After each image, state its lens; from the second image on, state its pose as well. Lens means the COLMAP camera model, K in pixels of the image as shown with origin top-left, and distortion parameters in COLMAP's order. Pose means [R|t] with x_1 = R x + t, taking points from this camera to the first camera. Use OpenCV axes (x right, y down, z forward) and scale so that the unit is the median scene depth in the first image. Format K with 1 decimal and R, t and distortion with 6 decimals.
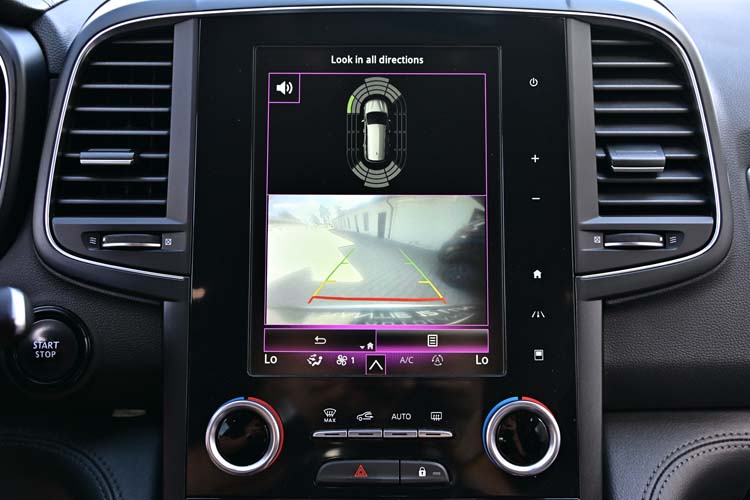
lens RADIAL K [[814.1, 0, 375.0], [0, 814.1, 250.0], [0, 0, 1]] dist [-0.006565, -0.000629]
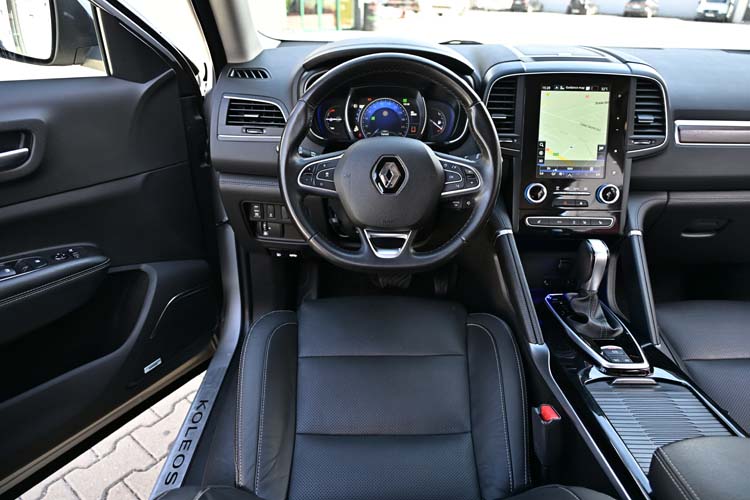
lens RADIAL K [[482.4, 0, 375.0], [0, 482.4, 250.0], [0, 0, 1]] dist [-0.006672, 0.002077]
pose [[0.999898, 0.013258, 0.005375, -0.879955], [-0.014121, 0.974841, 0.222452, -0.002996], [-0.002290, -0.222506, 0.974929, -1.201751]]
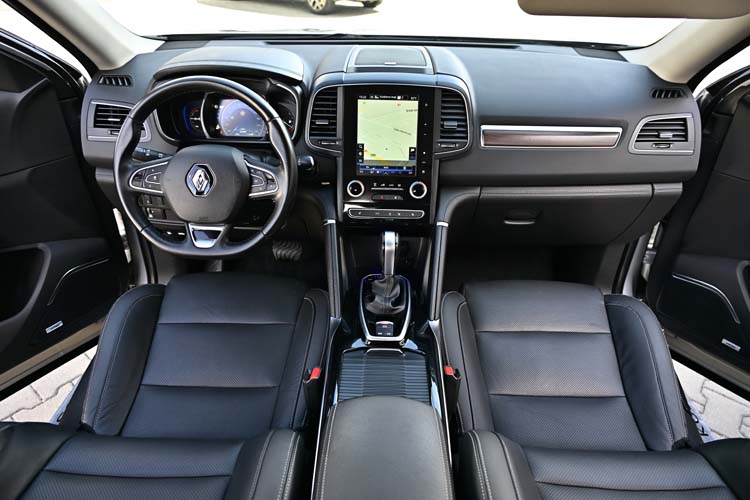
lens RADIAL K [[482.4, 0, 375.0], [0, 482.4, 250.0], [0, 0, 1]] dist [-0.006672, 0.002077]
pose [[0.999509, 0.024675, -0.019293, 0.003019], [-0.017394, 0.949503, 0.313276, -0.267975], [0.026049, -0.312787, 0.949466, -1.530049]]
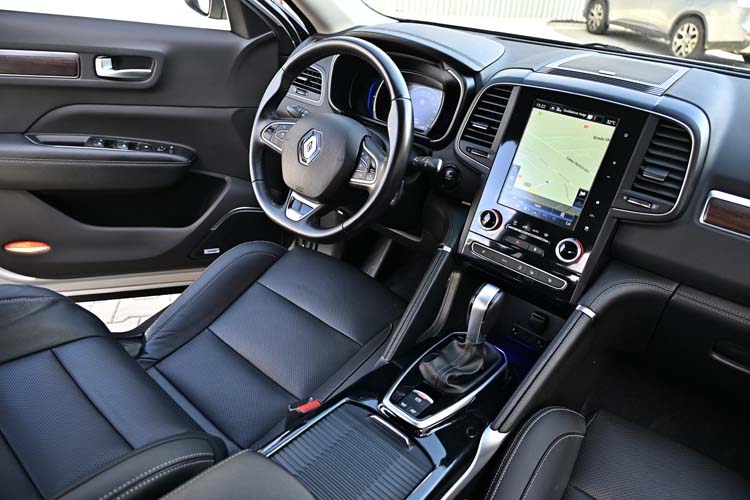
lens RADIAL K [[482.4, 0, 375.0], [0, 482.4, 250.0], [0, 0, 1]] dist [-0.006672, 0.002077]
pose [[0.758242, 0.376228, -0.532468, 0.563091], [-0.225284, 0.917588, 0.327536, -0.193169], [0.611814, -0.128395, 0.780511, -0.822489]]
